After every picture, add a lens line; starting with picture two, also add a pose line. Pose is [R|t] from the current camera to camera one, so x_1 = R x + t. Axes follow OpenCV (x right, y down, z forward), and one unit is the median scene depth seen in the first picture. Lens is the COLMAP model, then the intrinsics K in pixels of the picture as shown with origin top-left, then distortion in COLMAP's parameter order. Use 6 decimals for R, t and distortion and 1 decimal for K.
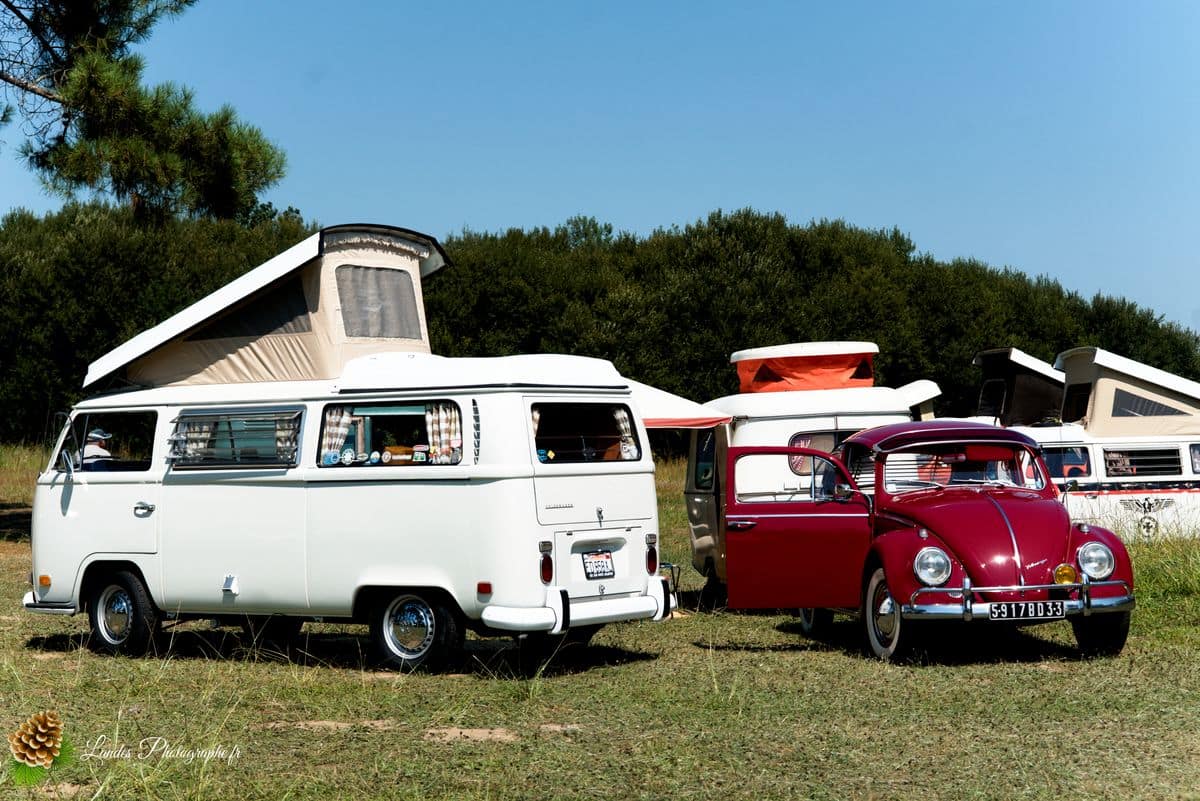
lens RADIAL K [[1924.7, 0, 600.0], [0, 1924.7, 400.5], [0, 0, 1]] dist [0.006609, -0.039569]
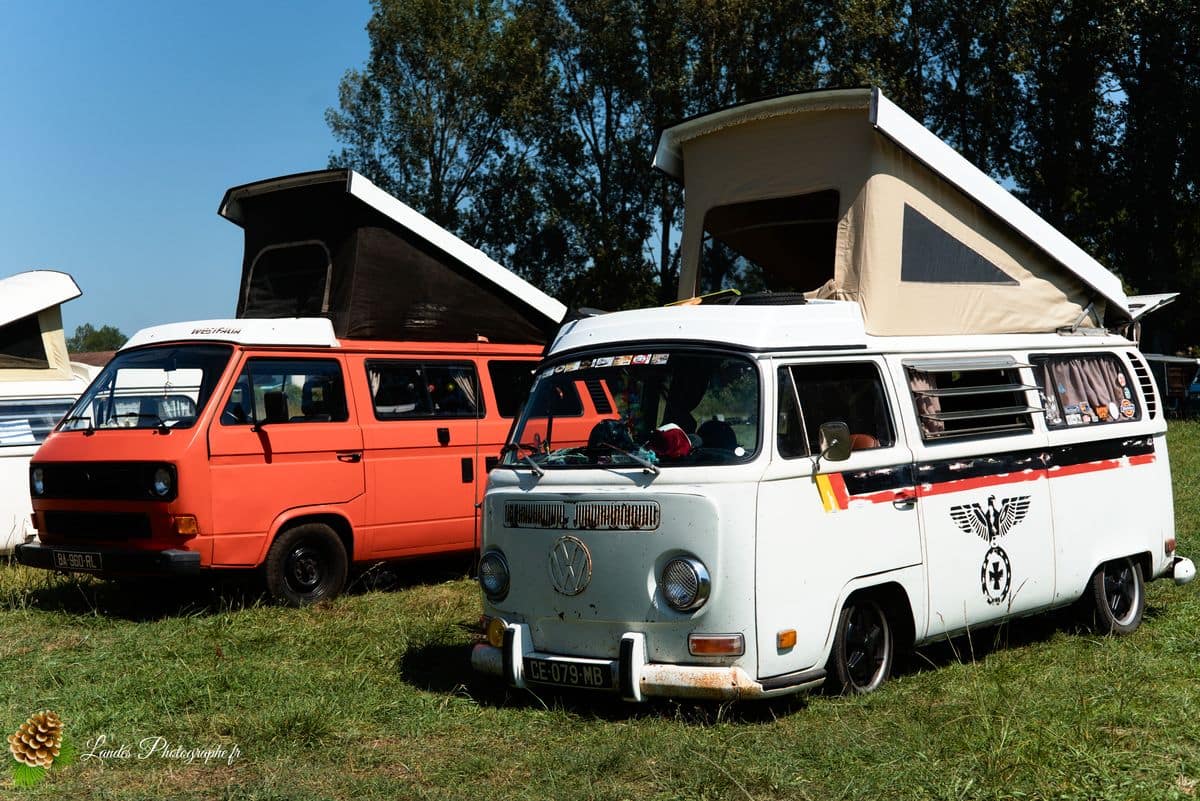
lens RADIAL K [[1924.7, 0, 600.0], [0, 1924.7, 400.5], [0, 0, 1]] dist [0.006609, -0.039569]
pose [[0.854740, -0.019926, 0.518673, 0.023916], [0.005957, 0.999574, 0.028583, 0.020401], [-0.519022, -0.021341, 0.854495, 0.717527]]
